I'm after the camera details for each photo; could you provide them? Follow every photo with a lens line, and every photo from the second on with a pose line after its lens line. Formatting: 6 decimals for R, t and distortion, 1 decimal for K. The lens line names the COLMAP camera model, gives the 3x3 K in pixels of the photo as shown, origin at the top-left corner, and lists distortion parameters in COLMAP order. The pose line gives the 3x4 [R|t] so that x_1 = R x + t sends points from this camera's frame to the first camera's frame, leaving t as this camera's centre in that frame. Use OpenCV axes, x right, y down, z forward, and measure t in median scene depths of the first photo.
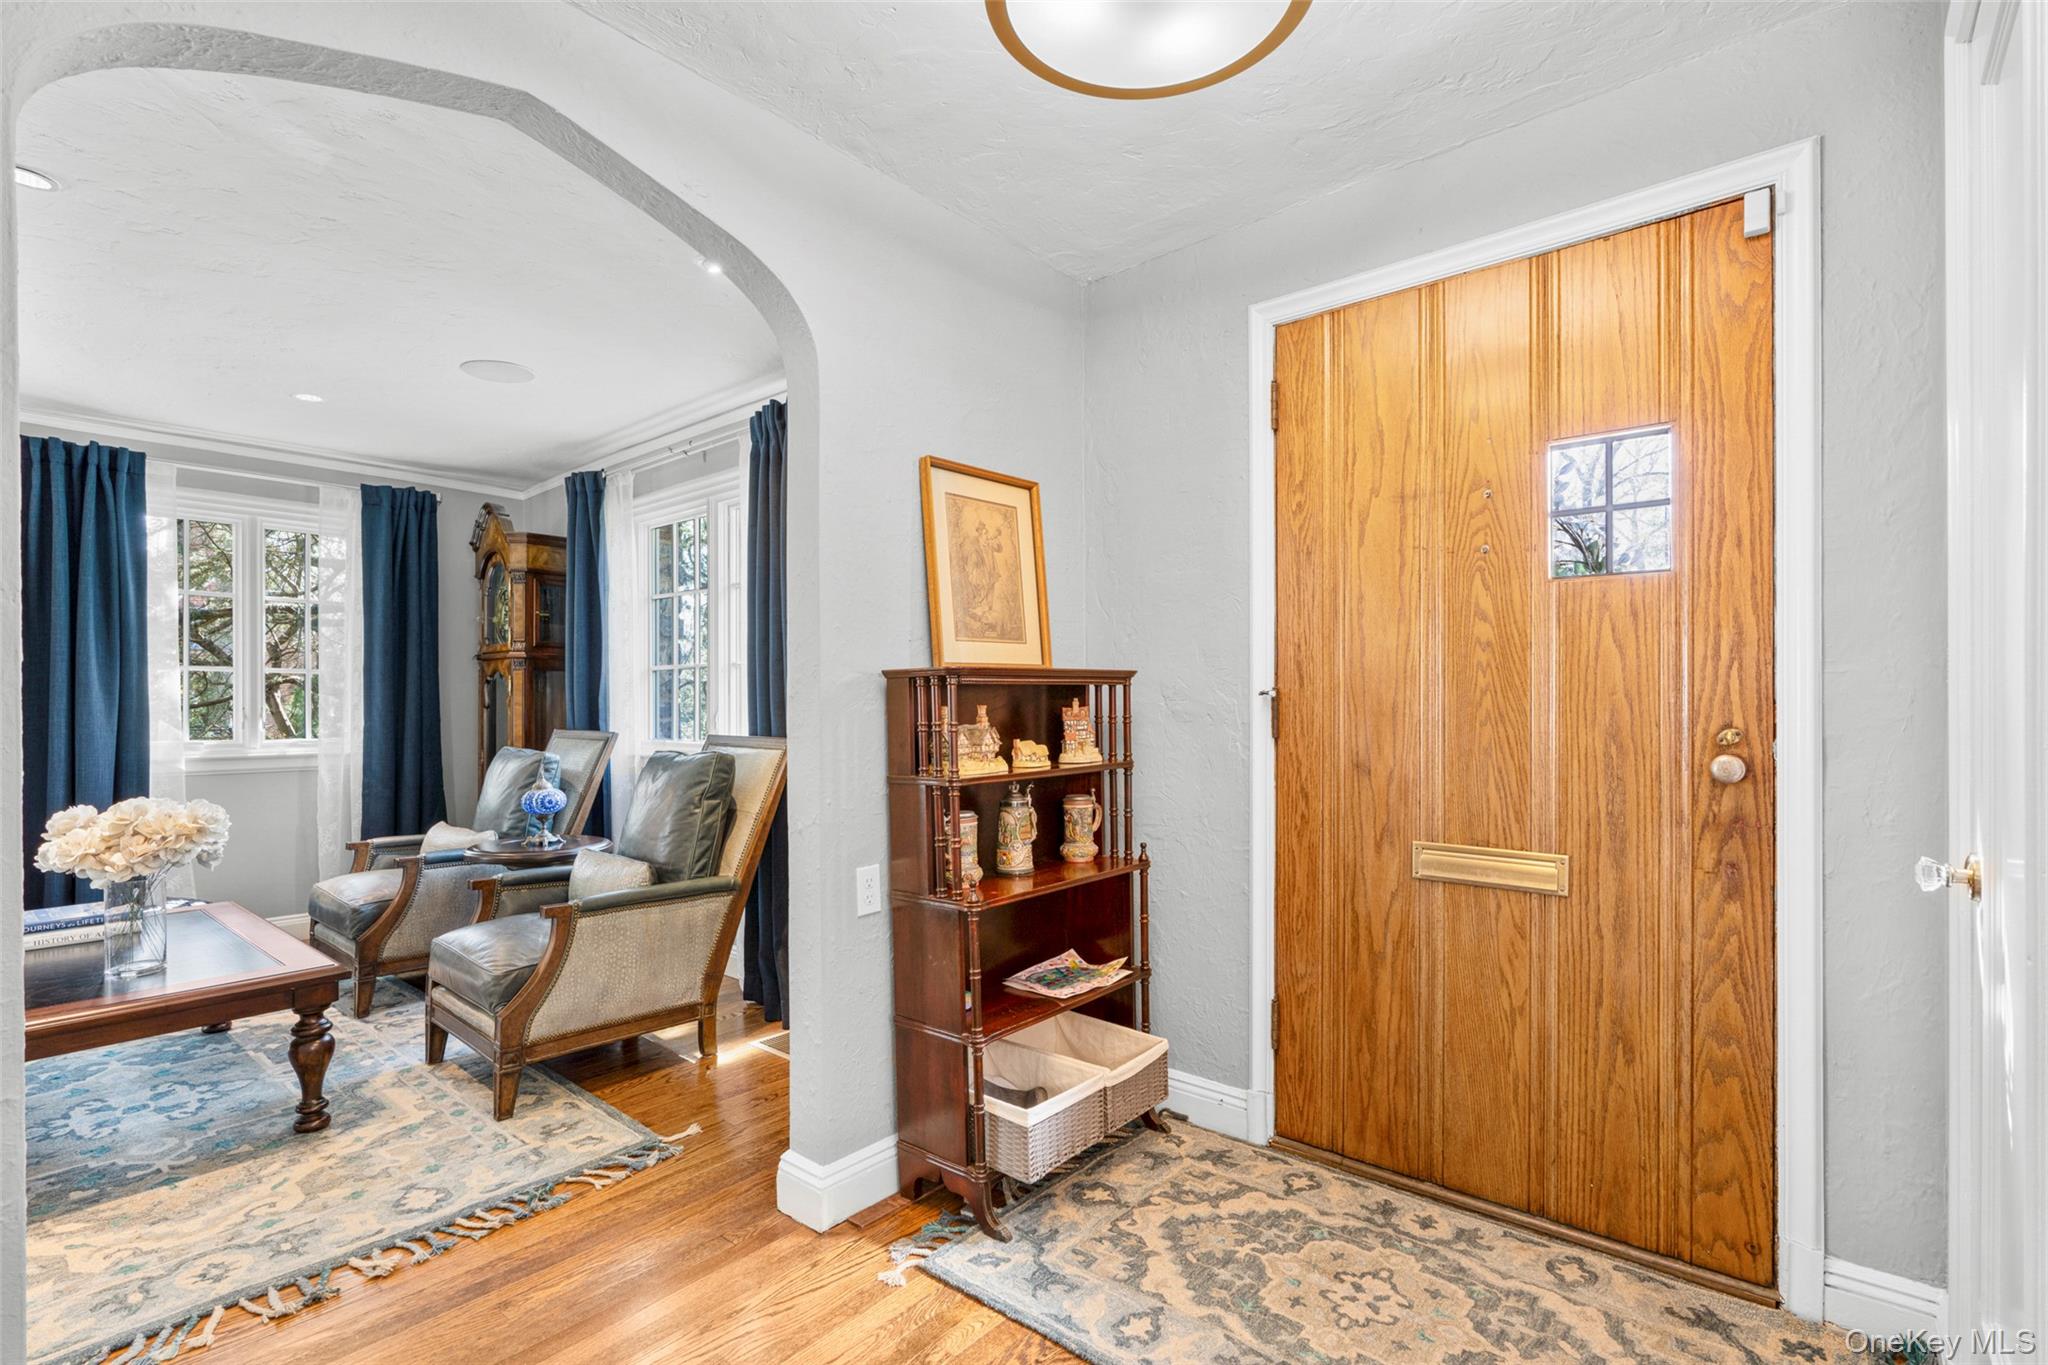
lens RADIAL K [[952.9, 0, 1024.0], [0, 952.9, 682.5], [0, 0, 1]] dist [-0.002398, -0.000929]
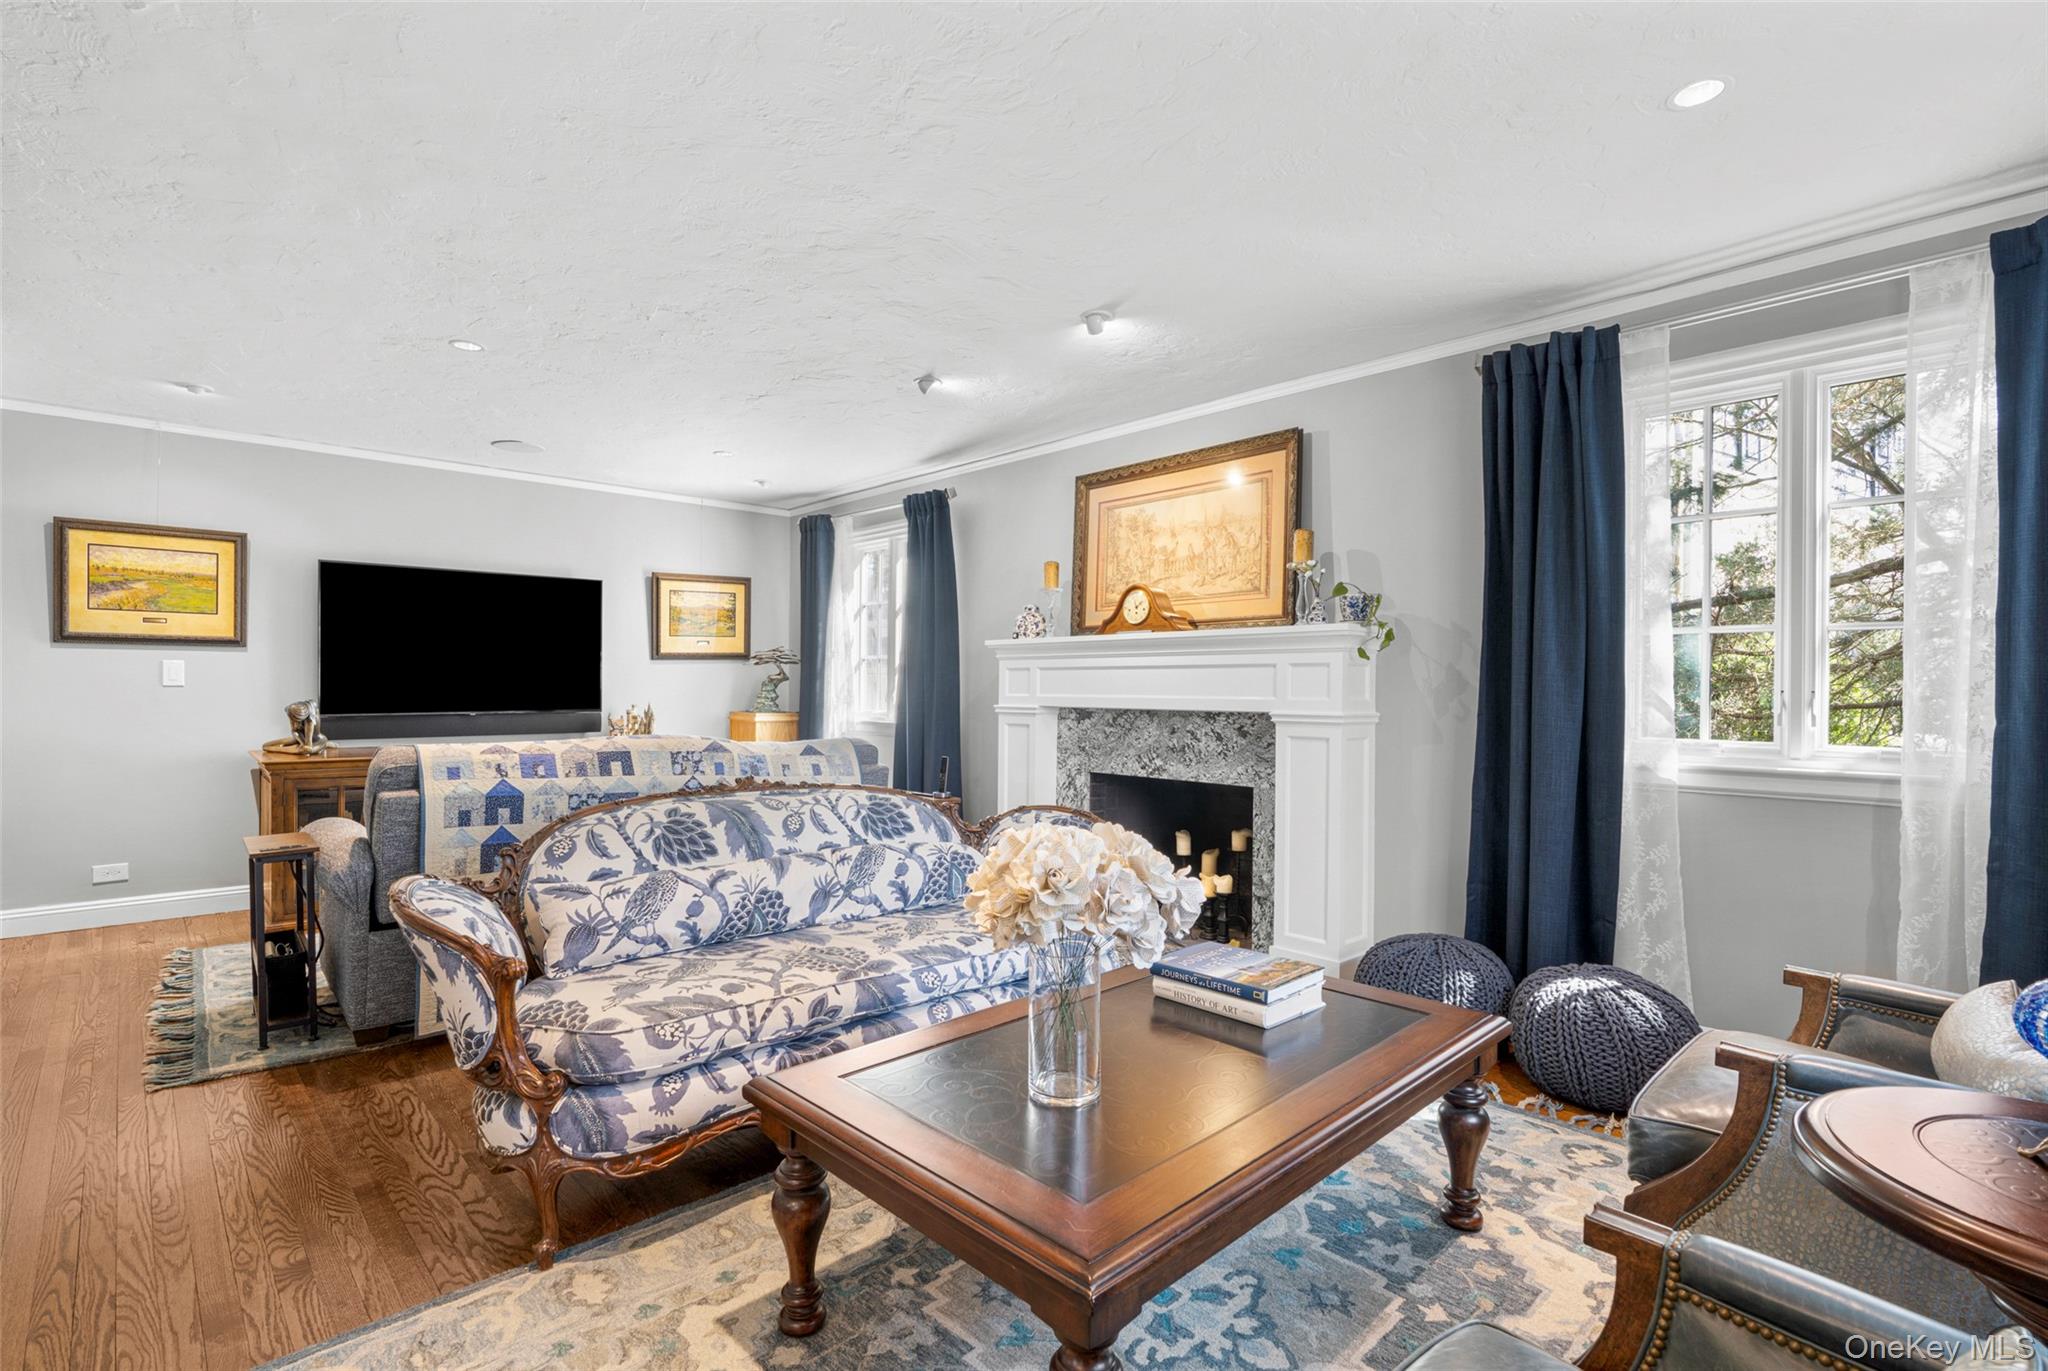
lens RADIAL K [[952.9, 0, 1024.0], [0, 952.9, 685.5], [0, 0, 1]] dist [-0.002398, -0.000929]
pose [[-0.118441, 0.002681, -0.992957, -0.173040], [0.018631, 0.999826, 0.000478, 0.015518], [0.992786, -0.018443, -0.118471, 0.638568]]
